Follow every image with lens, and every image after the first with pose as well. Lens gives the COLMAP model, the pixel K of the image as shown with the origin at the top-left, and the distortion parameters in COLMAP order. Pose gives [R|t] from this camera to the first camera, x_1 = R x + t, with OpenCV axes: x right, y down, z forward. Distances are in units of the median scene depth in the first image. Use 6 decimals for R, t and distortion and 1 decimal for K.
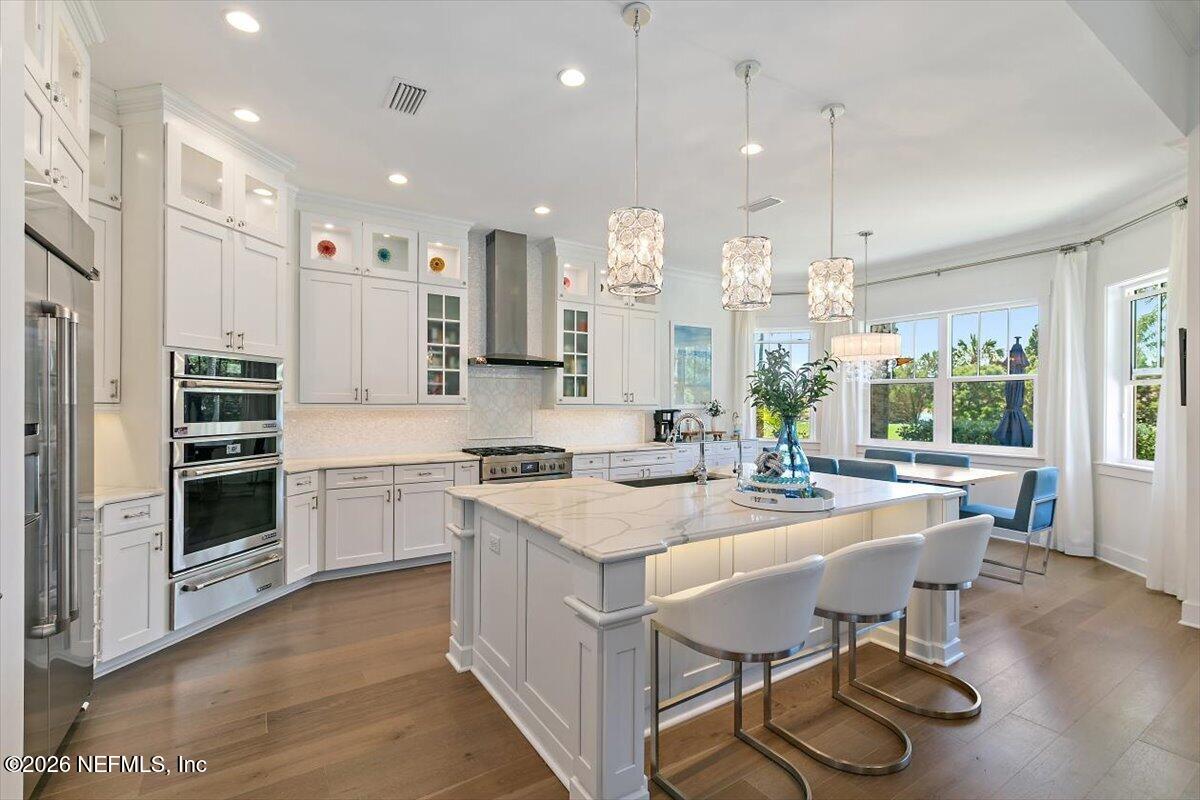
lens RADIAL K [[525.7, 0, 595.9], [0, 525.7, 403.3], [0, 0, 1]] dist [0.000825, 0.000235]
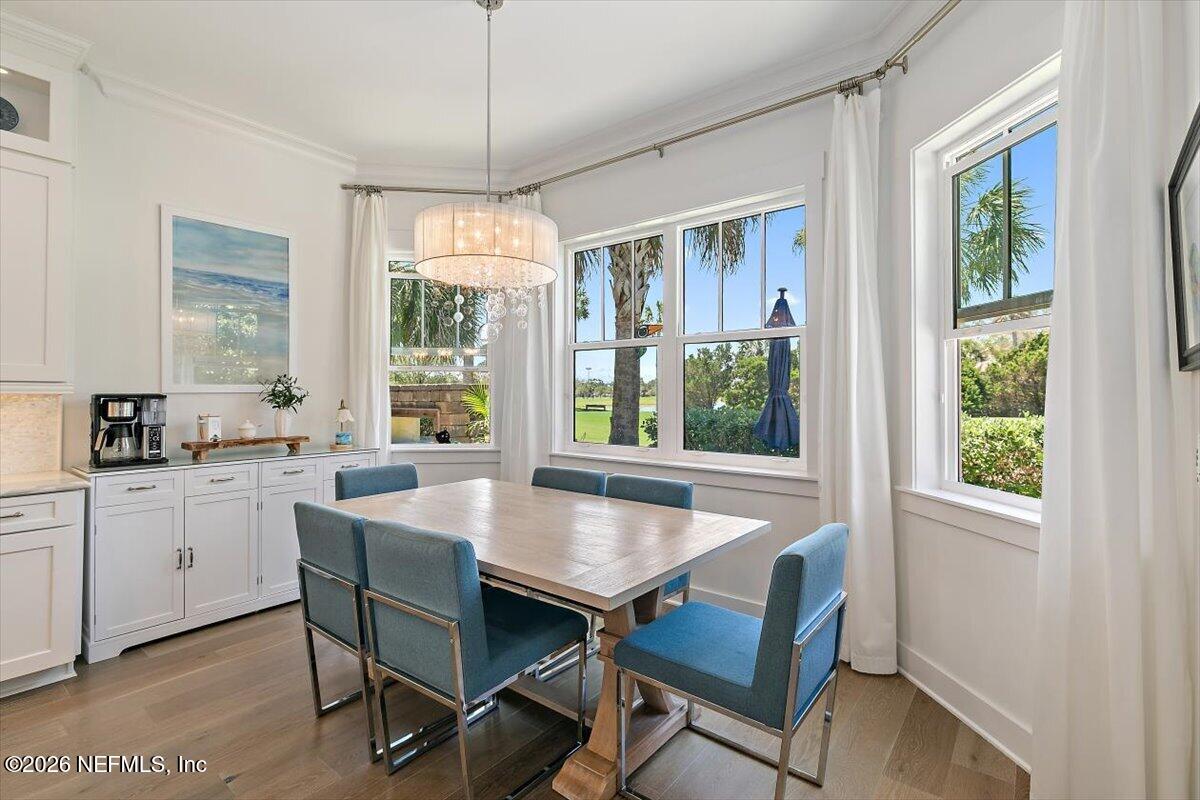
lens RADIAL K [[539.4, 0, 594.9], [0, 539.4, 389.8], [0, 0, 1]] dist [-0.001839, -0.000455]
pose [[0.948347, -0.001721, 0.317231, 0.495260], [0.004228, 0.999965, -0.007213, 0.017649], [-0.317208, 0.008182, 0.948321, 0.587061]]
